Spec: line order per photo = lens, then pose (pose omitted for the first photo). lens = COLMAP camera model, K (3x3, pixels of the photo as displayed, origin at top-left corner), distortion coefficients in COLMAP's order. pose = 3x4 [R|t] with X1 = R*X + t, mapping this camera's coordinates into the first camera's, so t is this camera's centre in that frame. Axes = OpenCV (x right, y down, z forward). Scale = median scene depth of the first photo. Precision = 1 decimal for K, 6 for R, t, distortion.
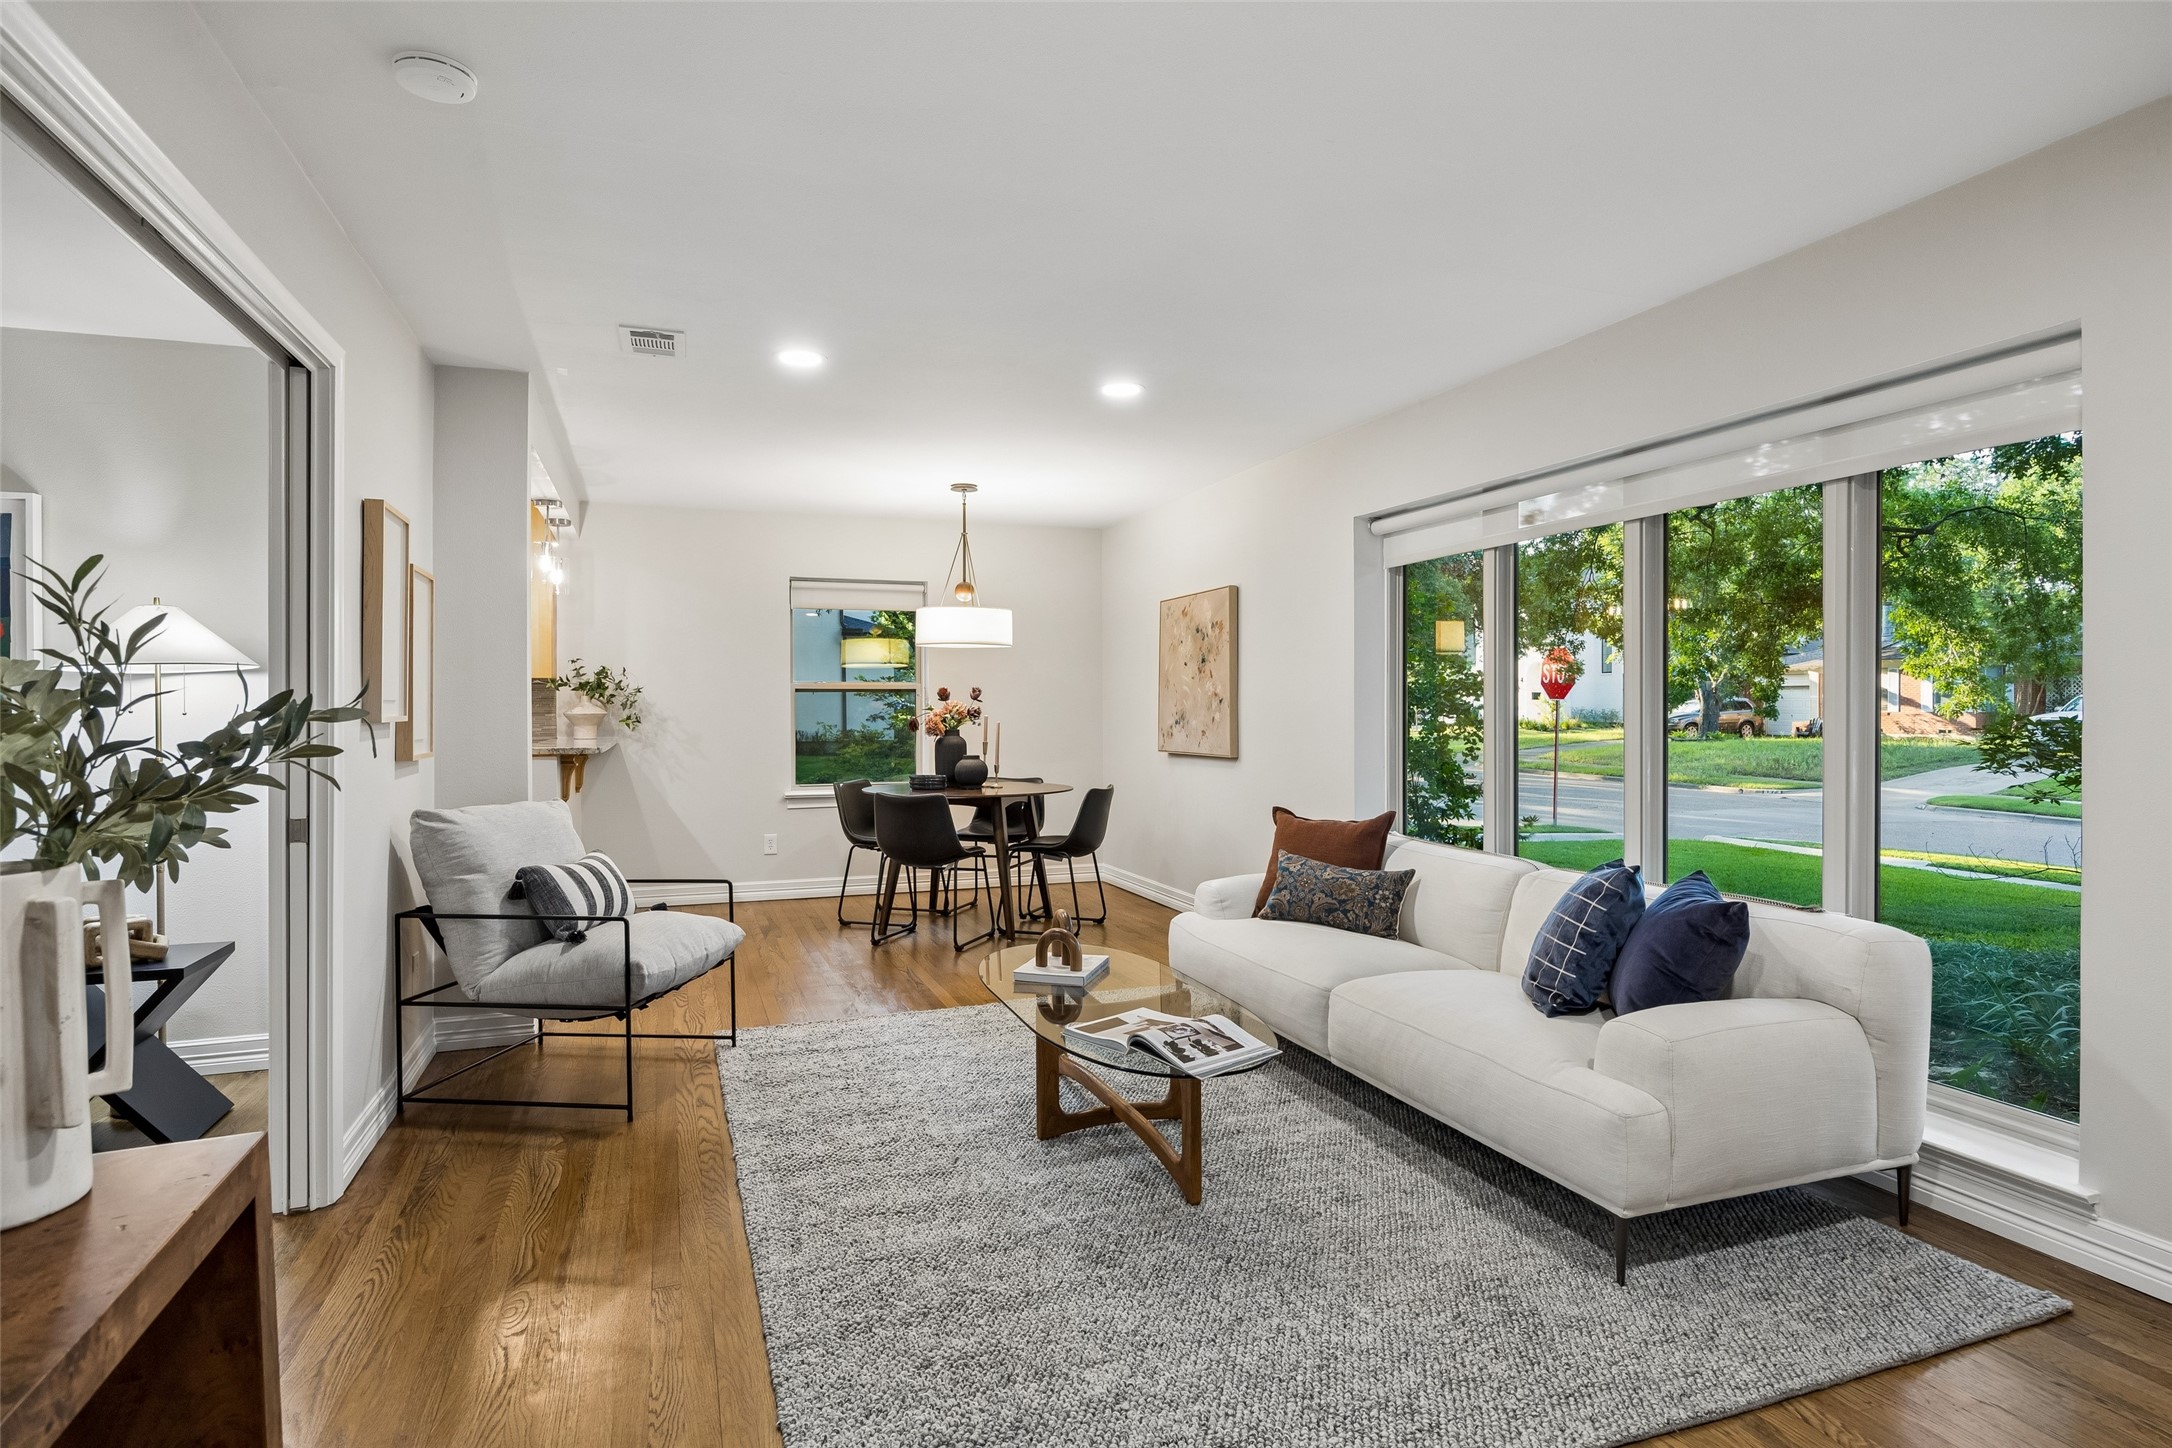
lens RADIAL K [[1147.0, 0, 1081.2], [0, 1147.0, 714.0], [0, 0, 1]] dist [-0.001709, 0.000771]
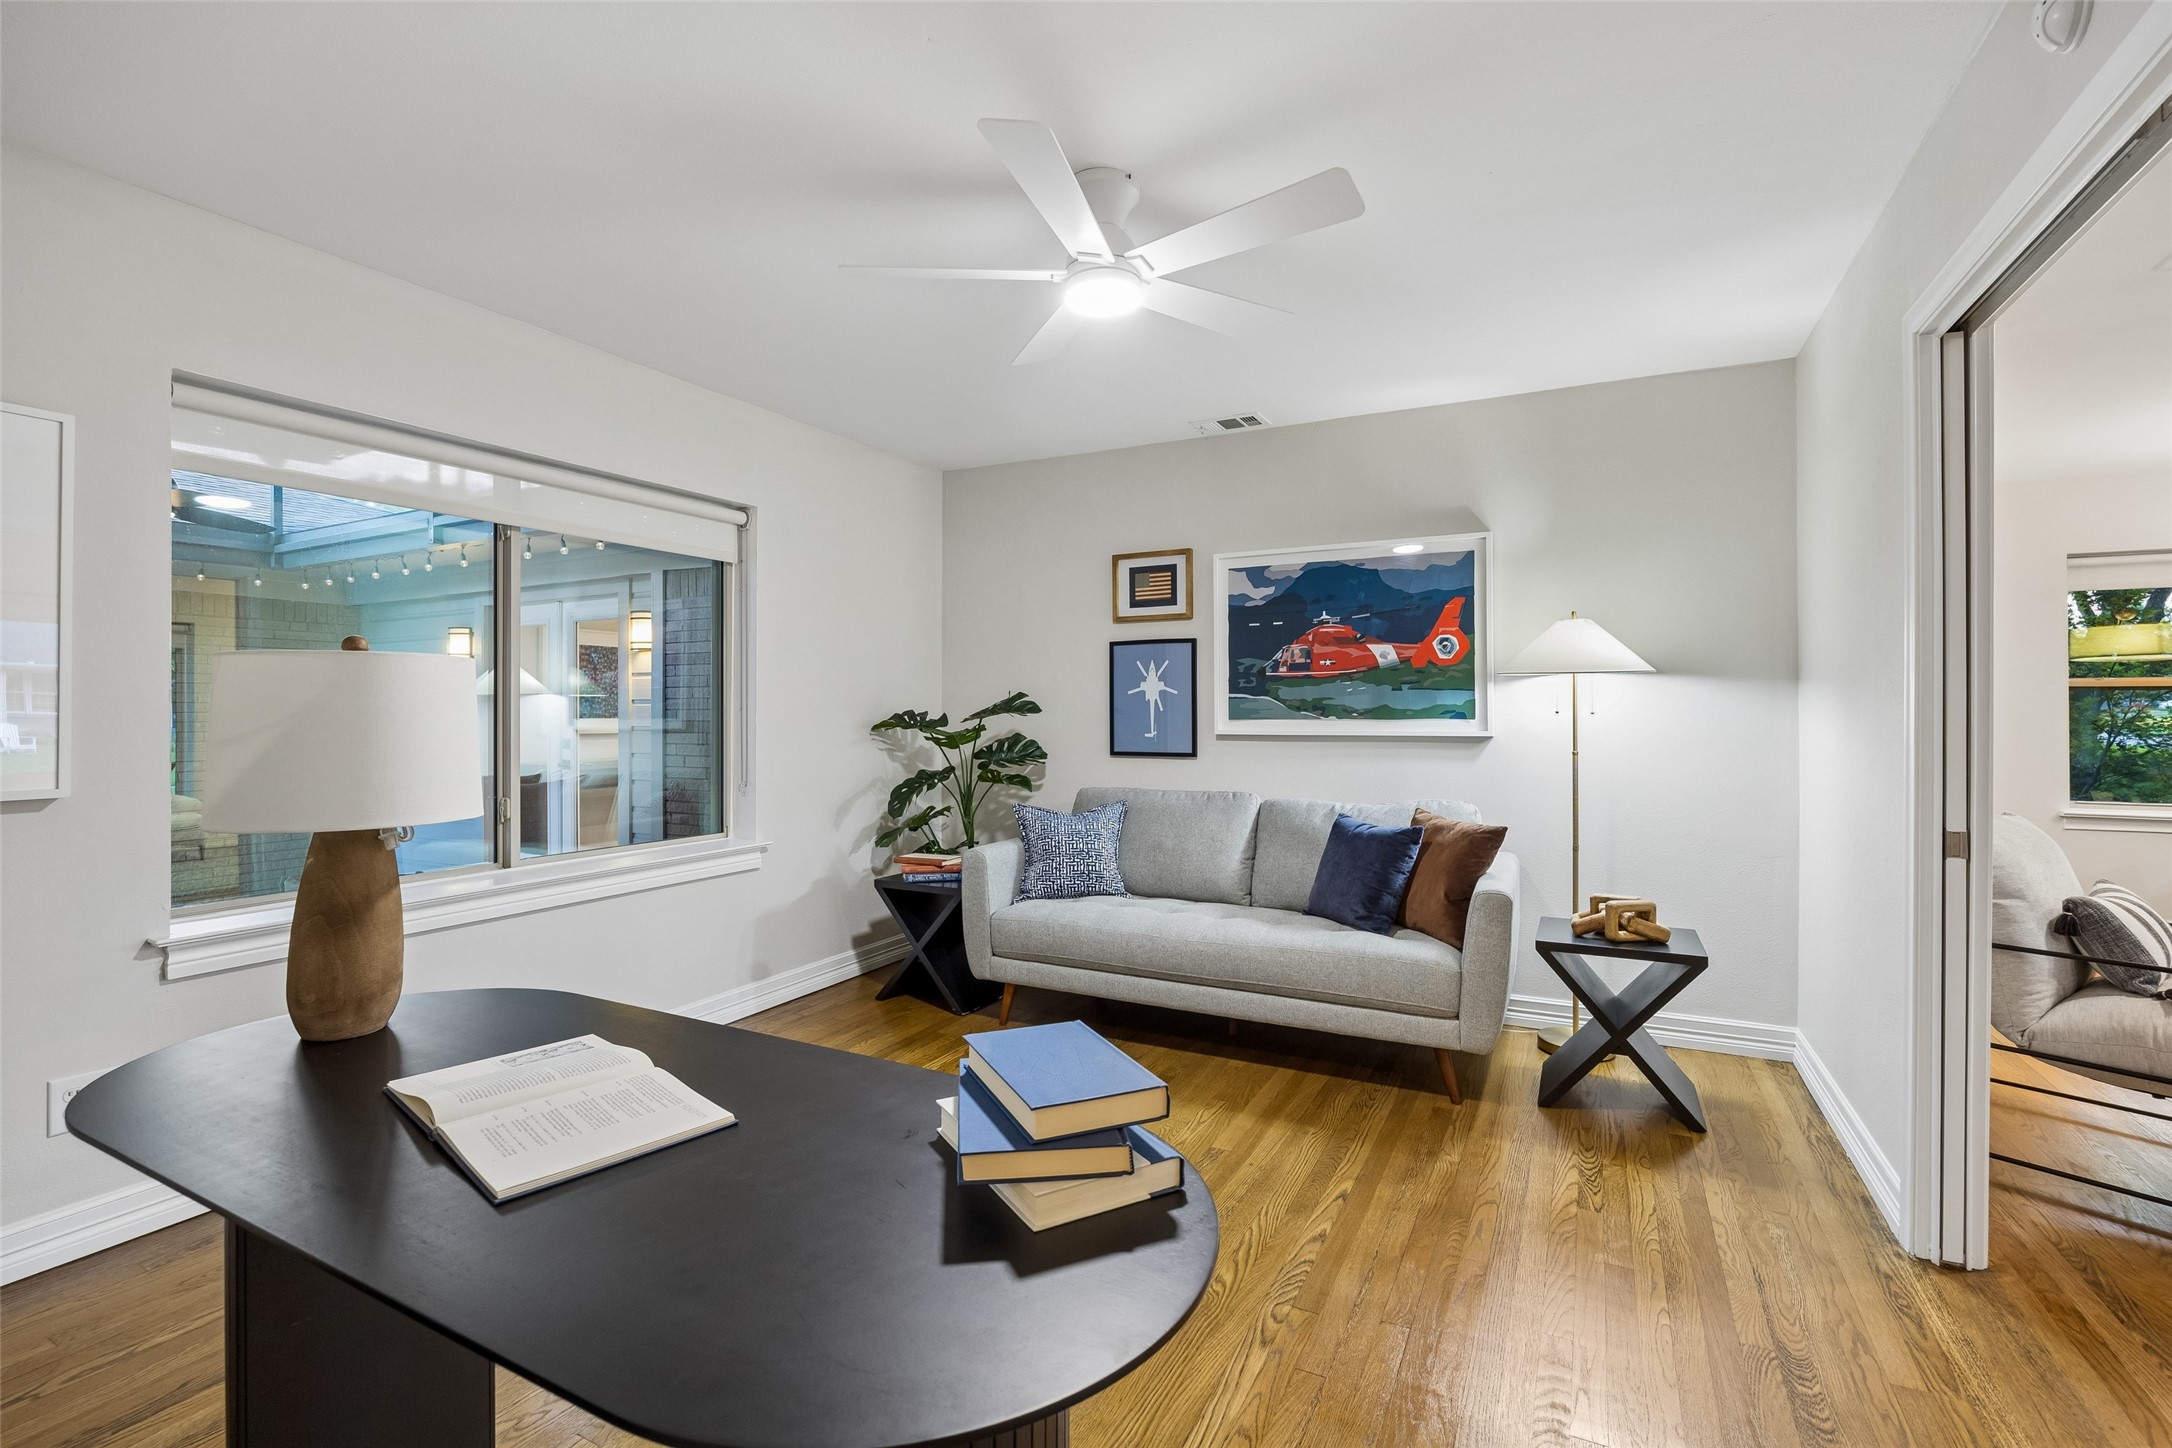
lens RADIAL K [[965.2, 0, 1079.1], [0, 965.2, 714.0], [0, 0, 1]] dist [-0.010541, 0.000031]
pose [[0.672578, 0.005571, -0.740006, -0.461818], [-0.005193, 0.999983, 0.002808, 0.000304], [0.740008, 0.001954, 0.672595, -0.012417]]
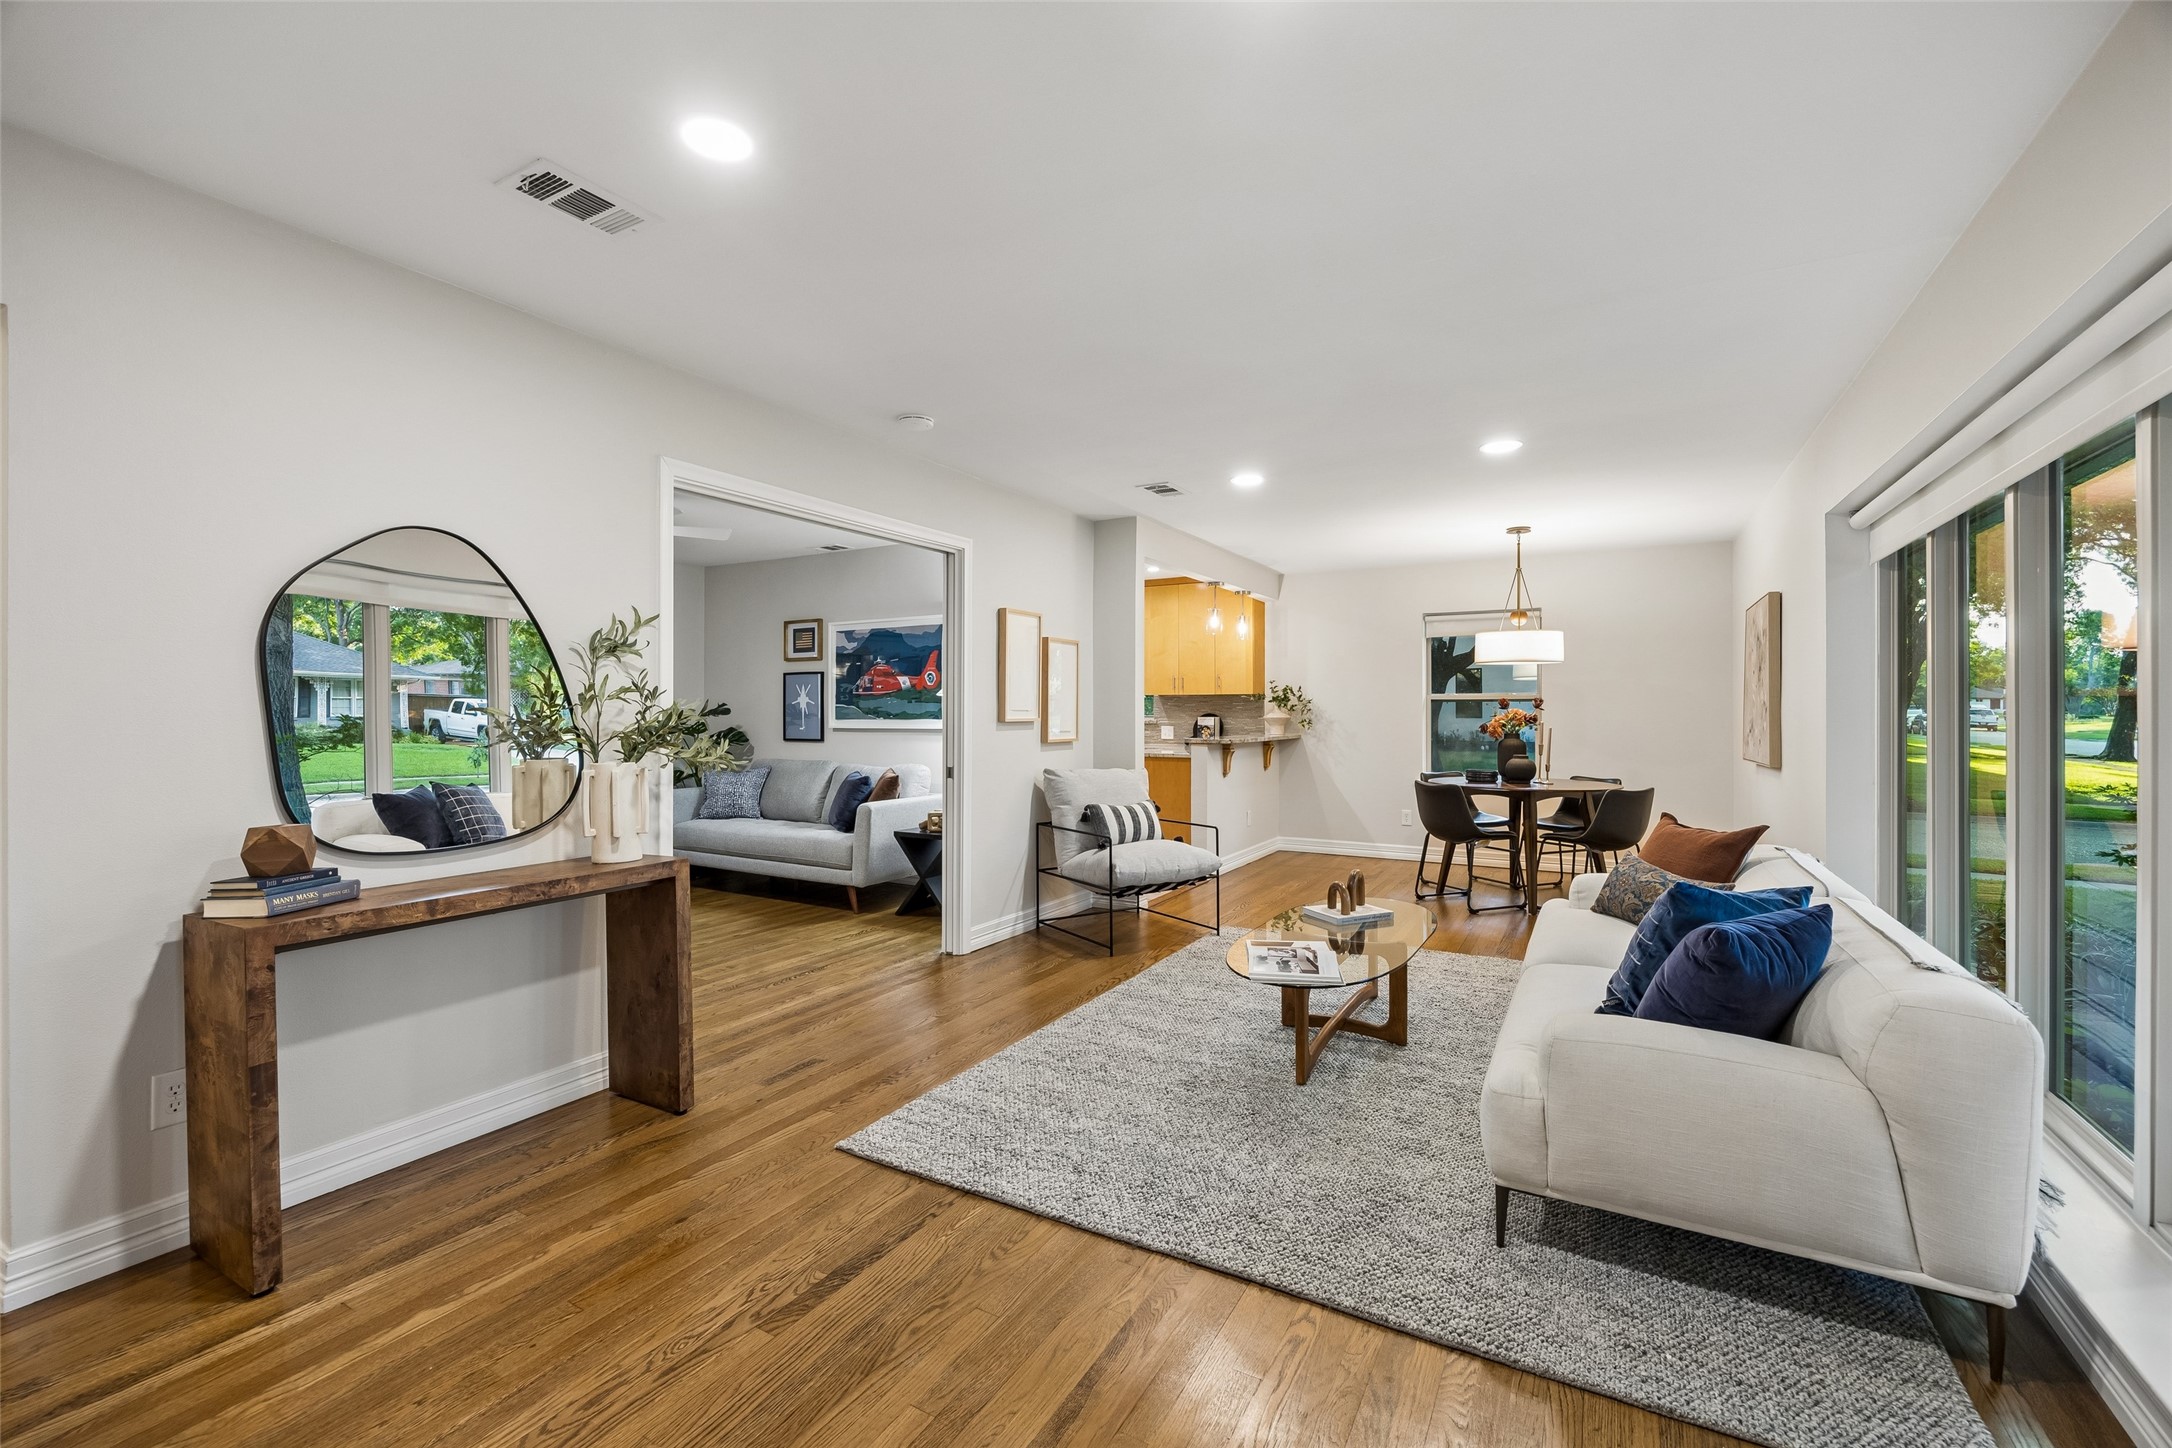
lens RADIAL K [[912.1, 0, 1082.0], [0, 912.1, 712.0], [0, 0, 1]] dist [-0.003807, -0.000276]
pose [[0.641673, 0.003340, -0.766971, 0.590893], [-0.007592, 0.999969, -0.001997, -0.006002], [0.766941, 0.007104, 0.641678, 0.086456]]
